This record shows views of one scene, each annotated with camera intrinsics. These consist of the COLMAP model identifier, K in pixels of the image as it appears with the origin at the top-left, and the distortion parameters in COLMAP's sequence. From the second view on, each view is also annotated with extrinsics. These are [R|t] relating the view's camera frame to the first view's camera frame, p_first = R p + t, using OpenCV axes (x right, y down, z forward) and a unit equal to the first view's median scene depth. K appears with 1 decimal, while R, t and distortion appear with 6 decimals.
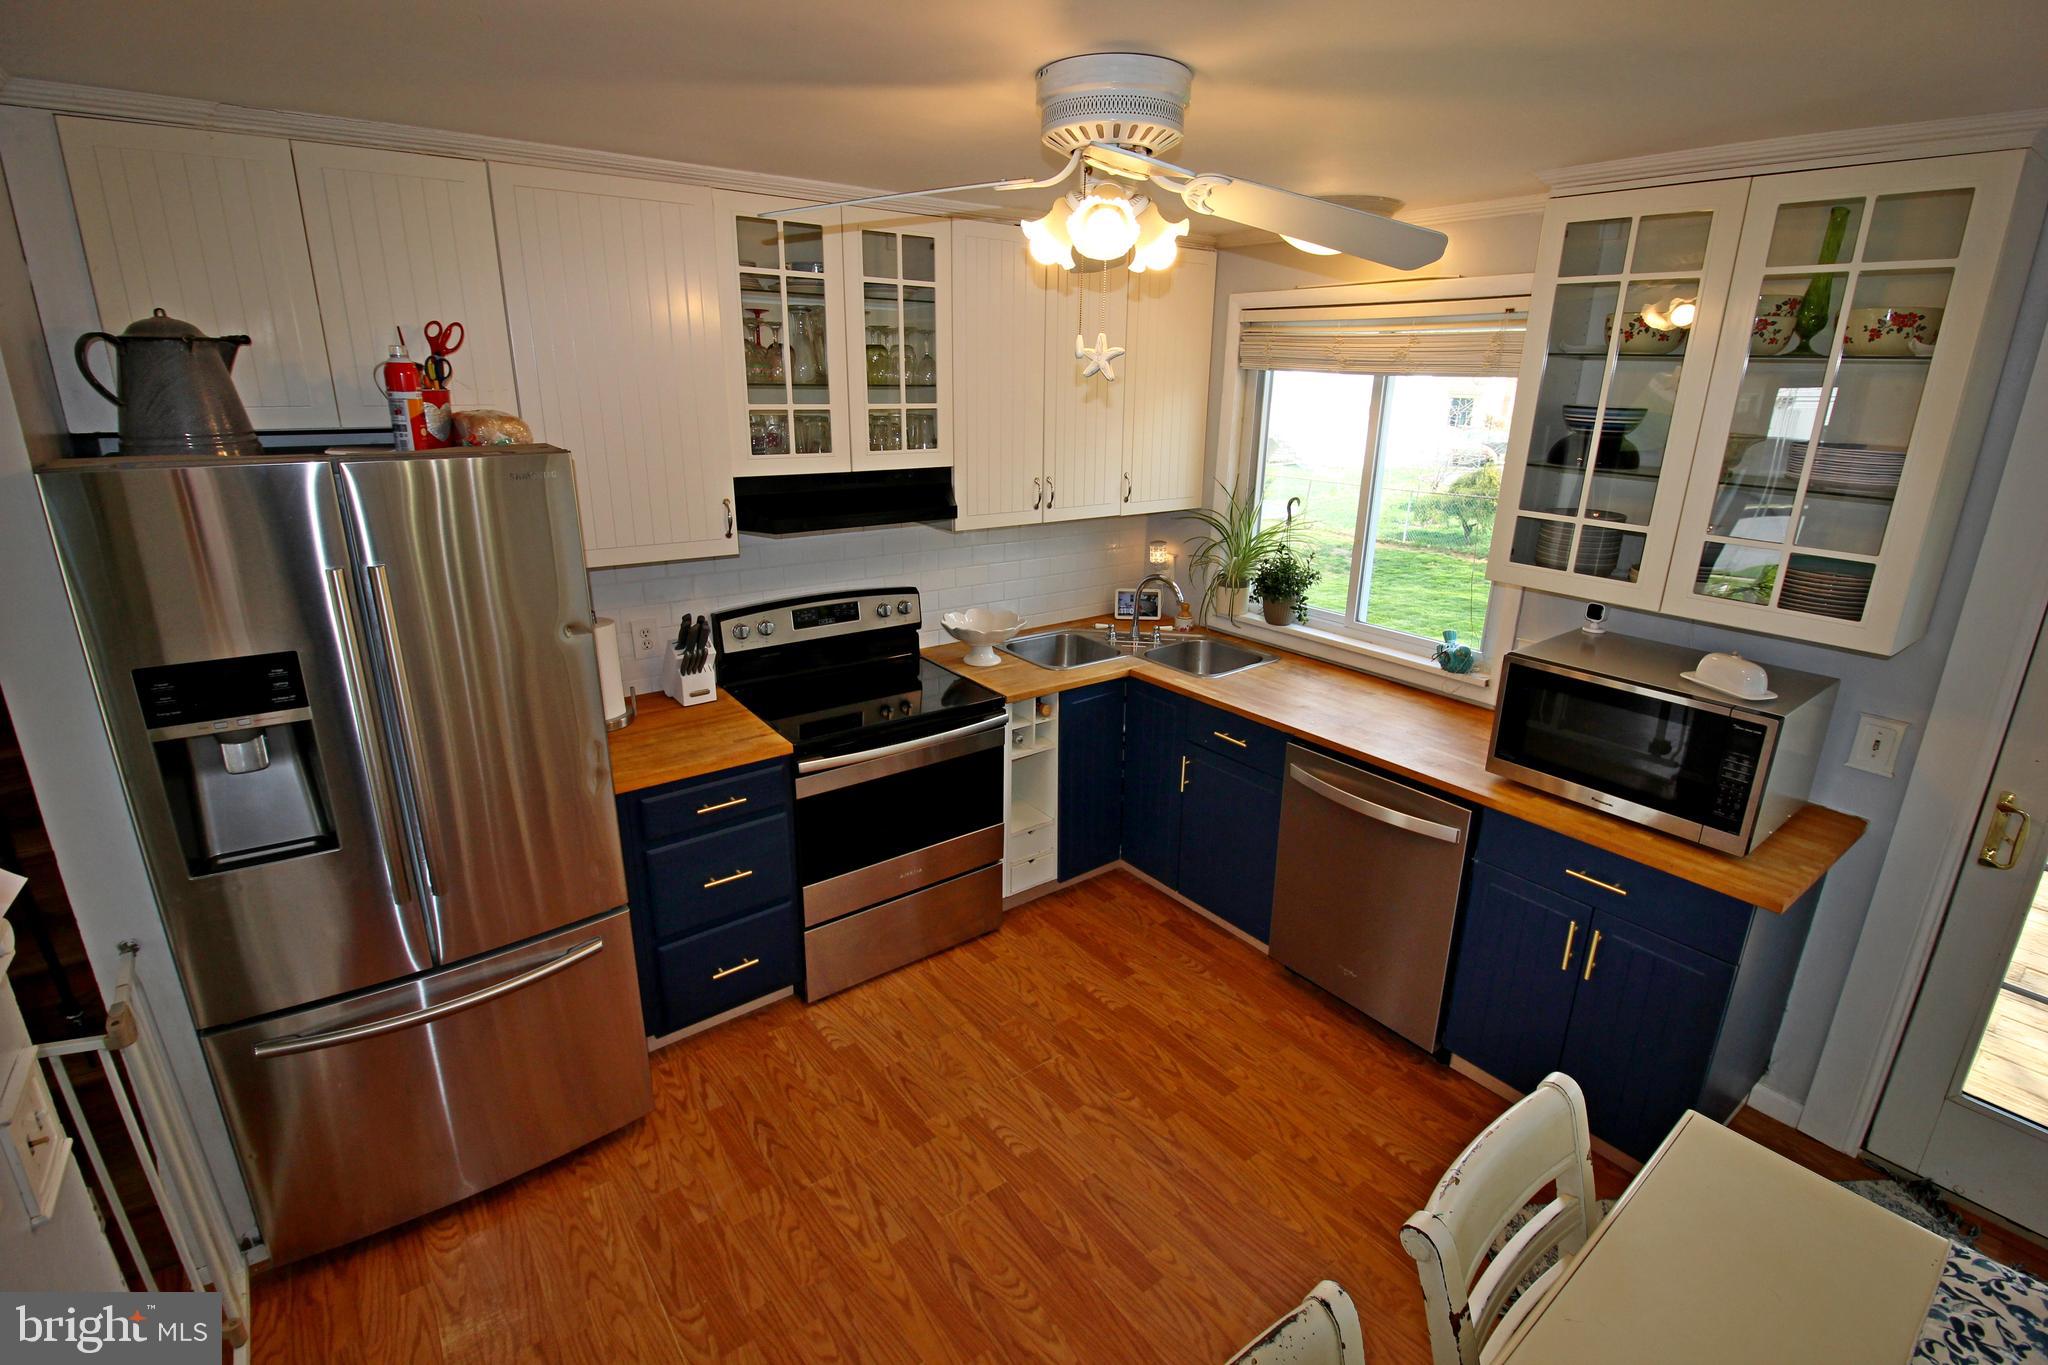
lens RADIAL K [[953.4, 0, 1023.0], [0, 953.4, 661.3], [0, 0, 1]] dist [0.000991, -0.014596]
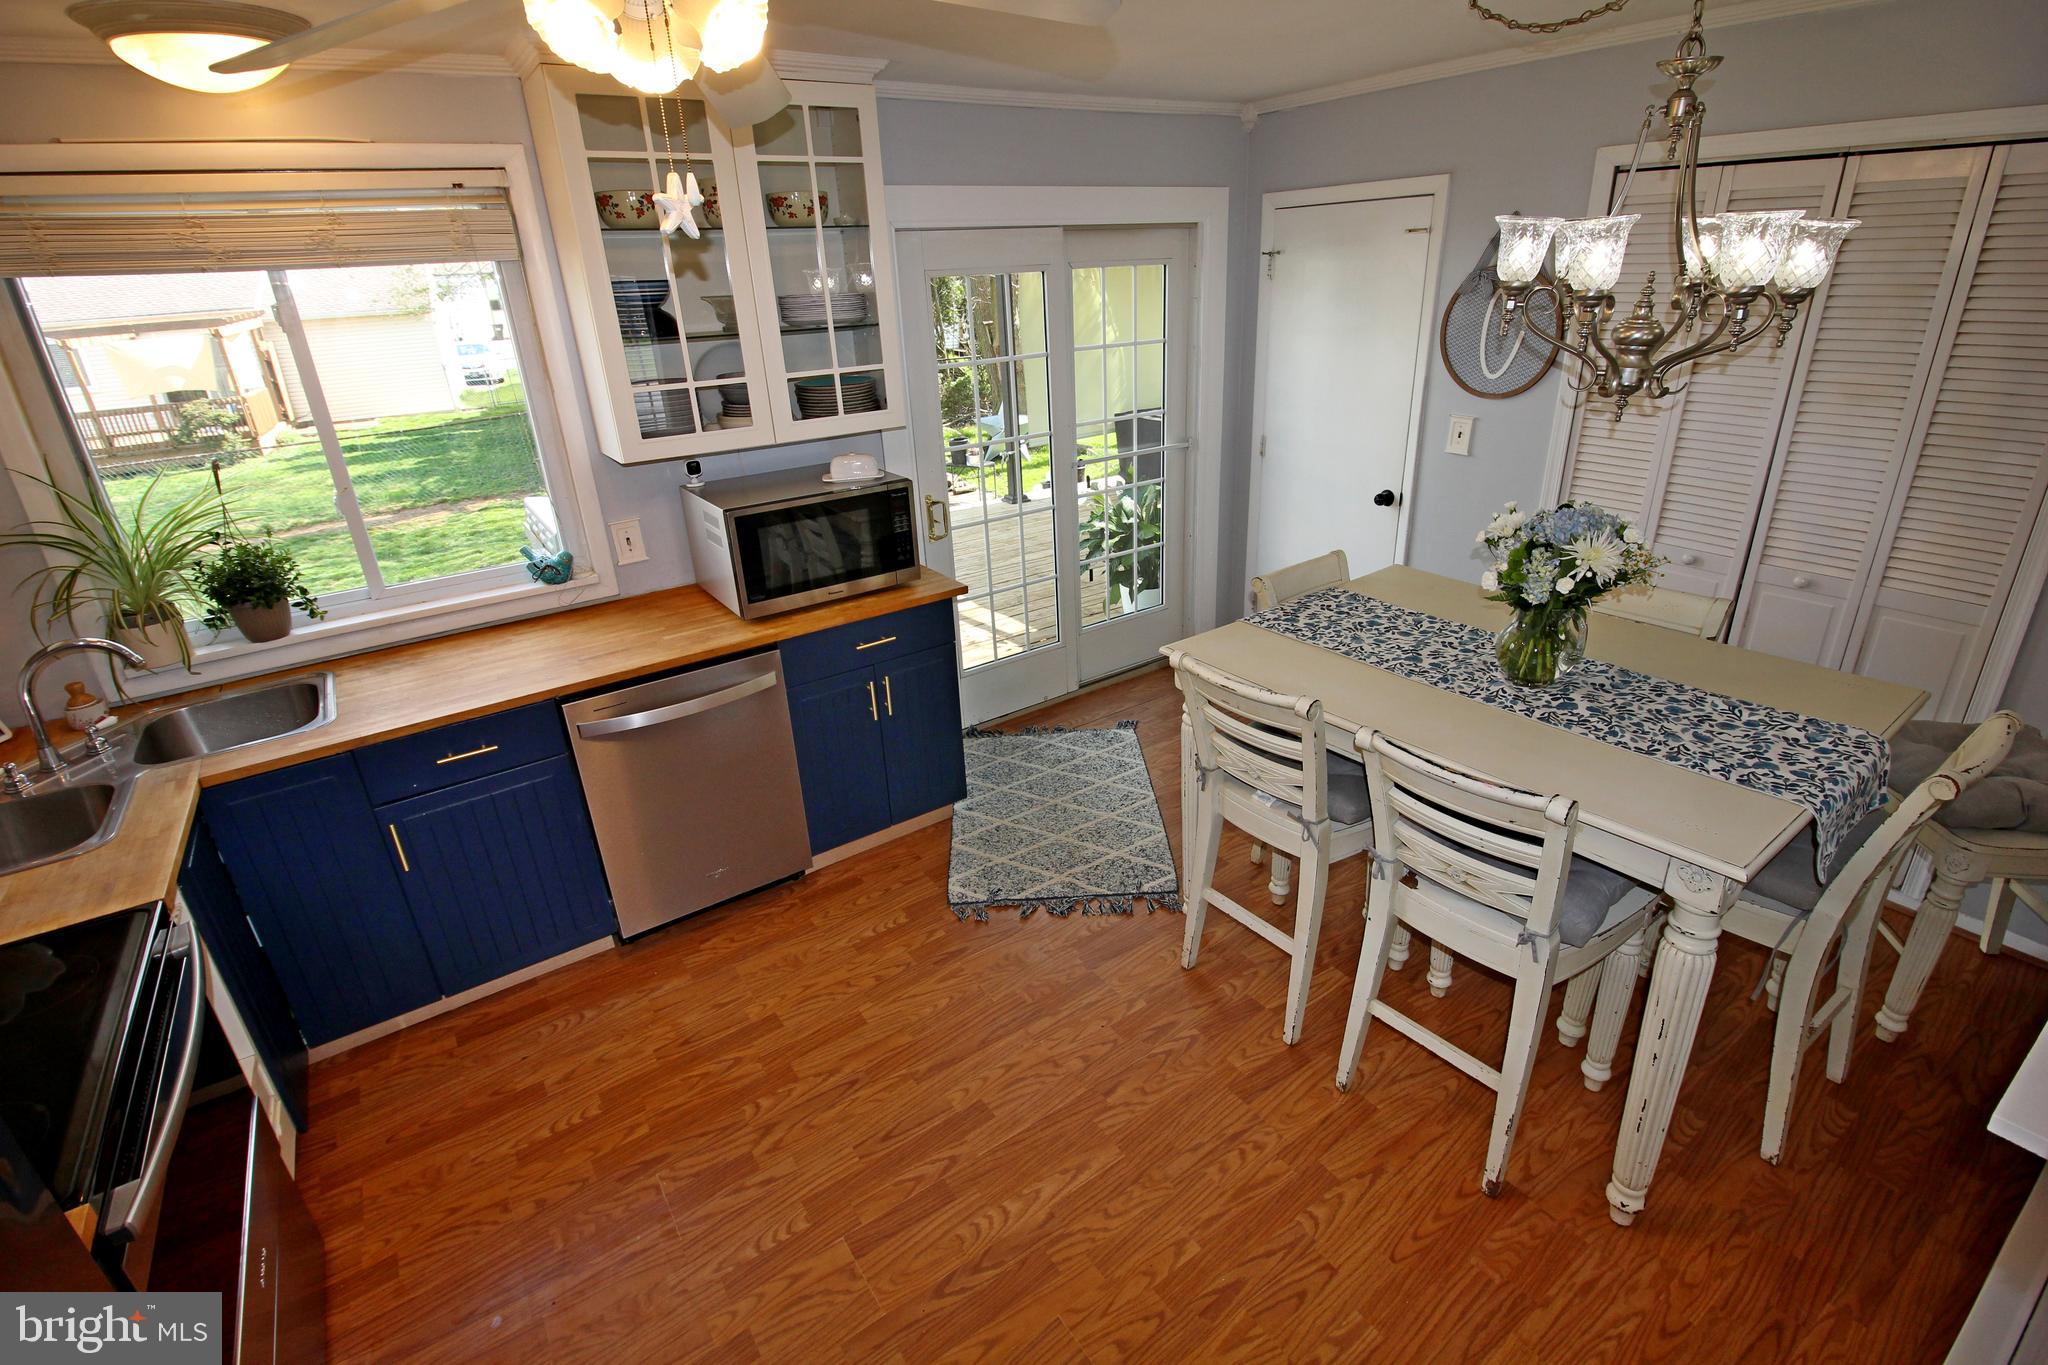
lens RADIAL K [[929.1, 0, 1074.6], [0, 929.1, 656.4], [0, 0, 1]] dist [-0.001610, -0.012605]
pose [[0.021539, -0.402539, 0.915150, -0.436450], [0.329915, 0.866948, 0.373572, -0.107385], [-0.943765, 0.293876, 0.151476, 0.418835]]
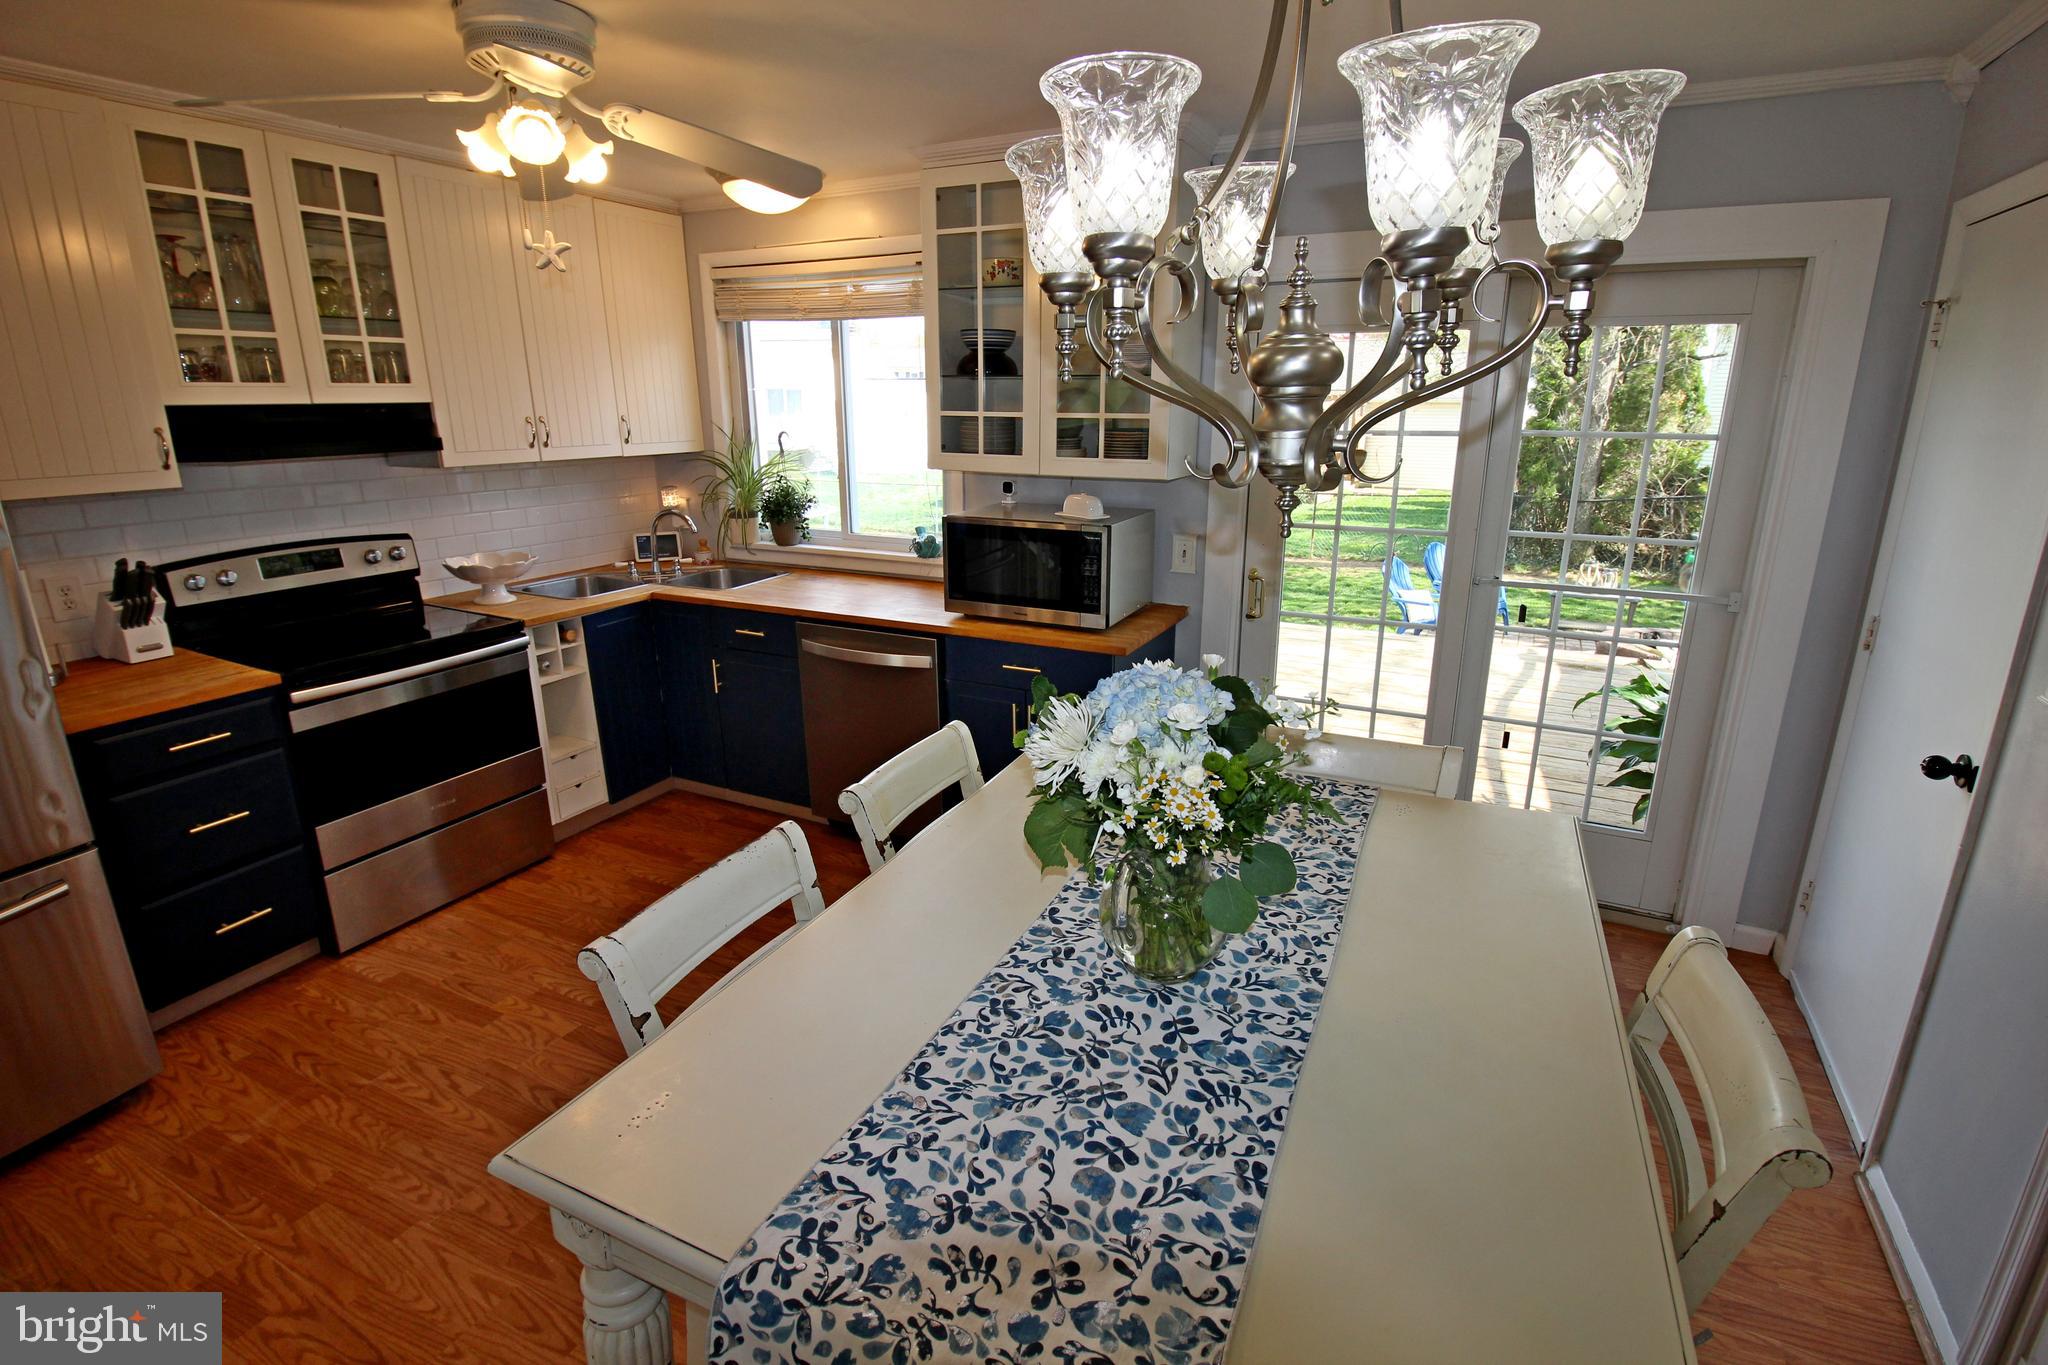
lens RADIAL K [[956.7, 0, 1034.8], [0, 956.7, 653.7], [0, 0, 1]] dist [0.000152, -0.014809]
pose [[0.889939, -0.134942, 0.435660, 0.020036], [0.146994, 0.989119, 0.006100, 0.155197], [-0.431742, 0.058611, 0.900091, -0.179919]]
